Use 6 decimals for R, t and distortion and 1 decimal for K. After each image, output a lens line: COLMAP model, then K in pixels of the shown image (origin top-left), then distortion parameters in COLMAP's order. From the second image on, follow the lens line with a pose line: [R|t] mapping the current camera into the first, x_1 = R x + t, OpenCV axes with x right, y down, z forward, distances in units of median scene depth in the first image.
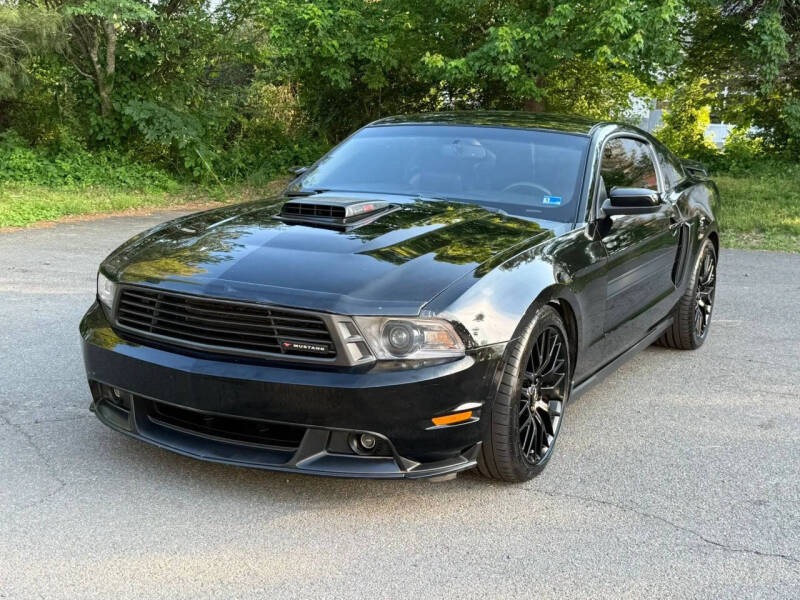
lens RADIAL K [[1035.9, 0, 400.0], [0, 1035.9, 300.0], [0, 0, 1]] dist [0.172120, -0.358072]
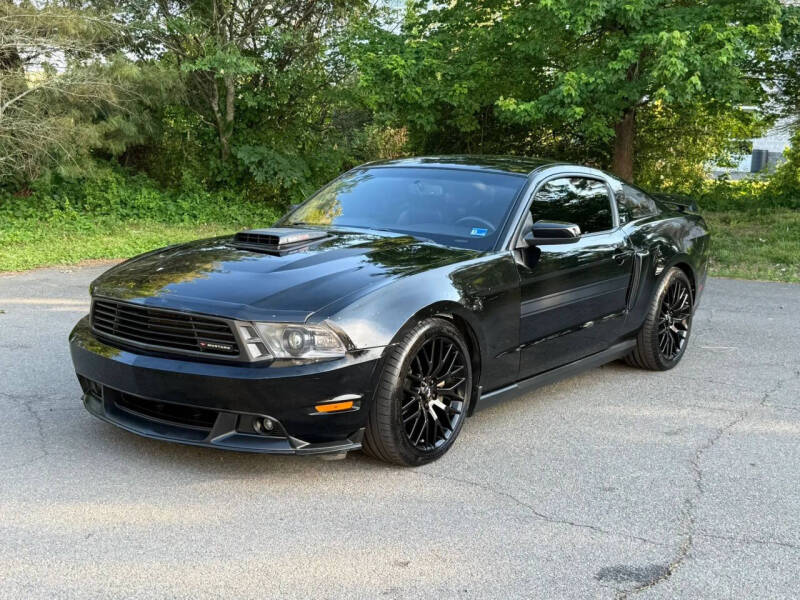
lens RADIAL K [[1035.9, 0, 400.0], [0, 1035.9, 300.0], [0, 0, 1]] dist [0.172120, -0.358072]
pose [[0.988233, 0.010718, -0.152582, 0.282452], [-0.016124, 0.999284, -0.034240, 0.025494], [0.152105, 0.036297, 0.987698, -0.187075]]
